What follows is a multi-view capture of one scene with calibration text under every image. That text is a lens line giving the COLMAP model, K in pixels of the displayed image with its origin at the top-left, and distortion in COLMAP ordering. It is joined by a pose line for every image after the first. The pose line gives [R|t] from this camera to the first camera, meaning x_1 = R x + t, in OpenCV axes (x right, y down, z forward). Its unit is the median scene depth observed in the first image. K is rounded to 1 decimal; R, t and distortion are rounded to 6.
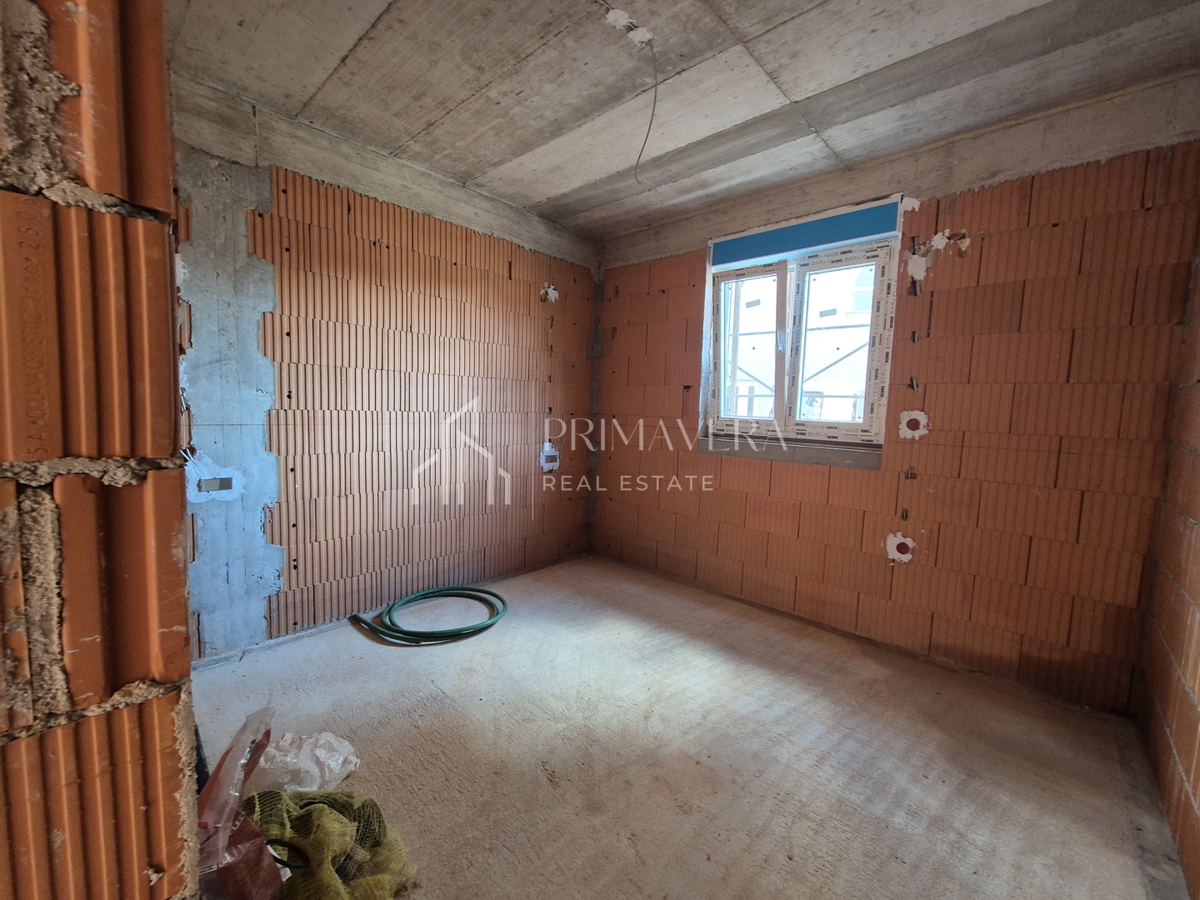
lens RADIAL K [[487.0, 0, 595.6], [0, 487.0, 445.6], [0, 0, 1]] dist [0.016203, -0.000190]
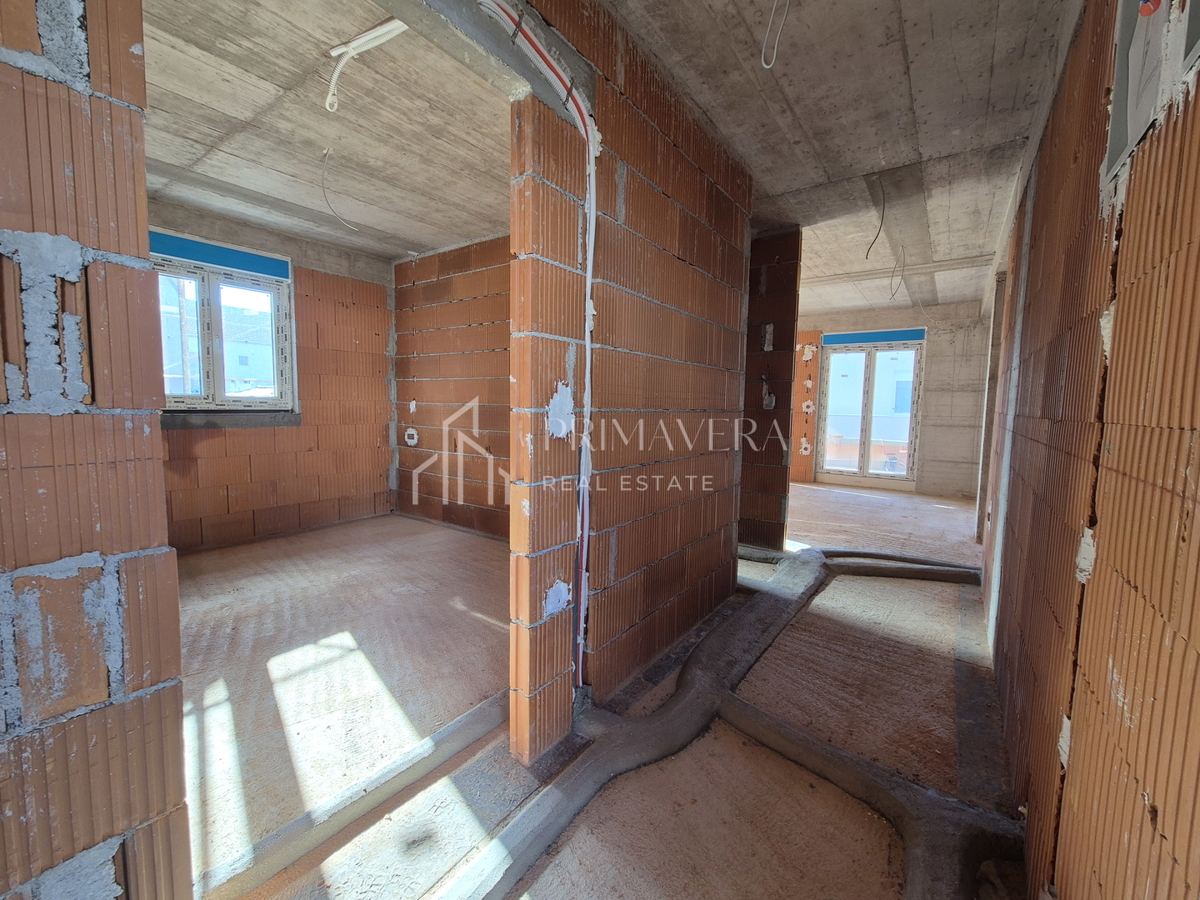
lens RADIAL K [[487.0, 0, 595.6], [0, 487.0, 445.6], [0, 0, 1]] dist [0.016203, -0.000190]
pose [[-0.111992, -0.117118, 0.986783, -1.011290], [0.069405, 0.989683, 0.125340, -0.017294], [-0.991282, 0.082525, -0.102708, 0.163770]]
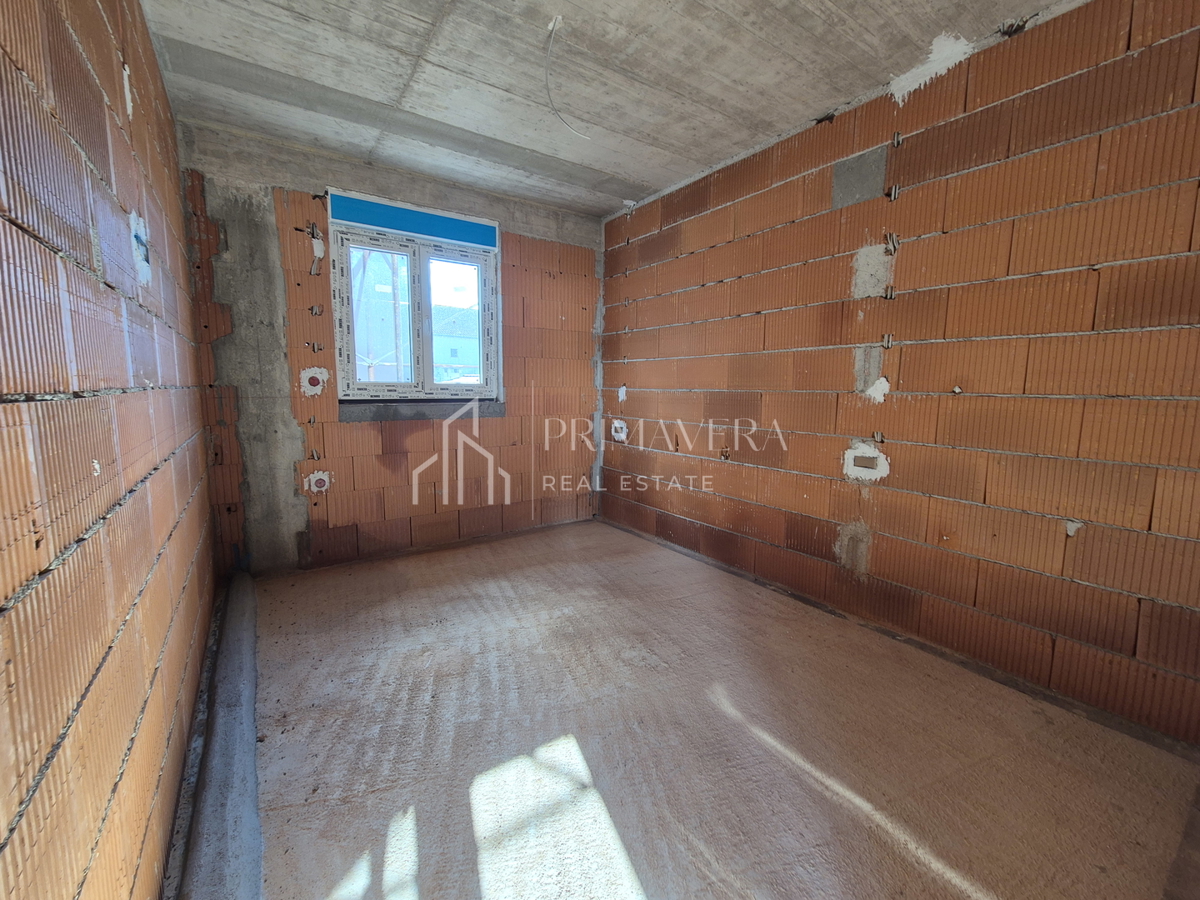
lens RADIAL K [[487.0, 0, 595.6], [0, 487.0, 445.6], [0, 0, 1]] dist [0.016203, -0.000190]
pose [[0.224637, -0.145763, 0.963479, -0.660587], [0.086810, 0.987811, 0.129204, -0.022910], [-0.970568, 0.054616, 0.234553, 0.350091]]
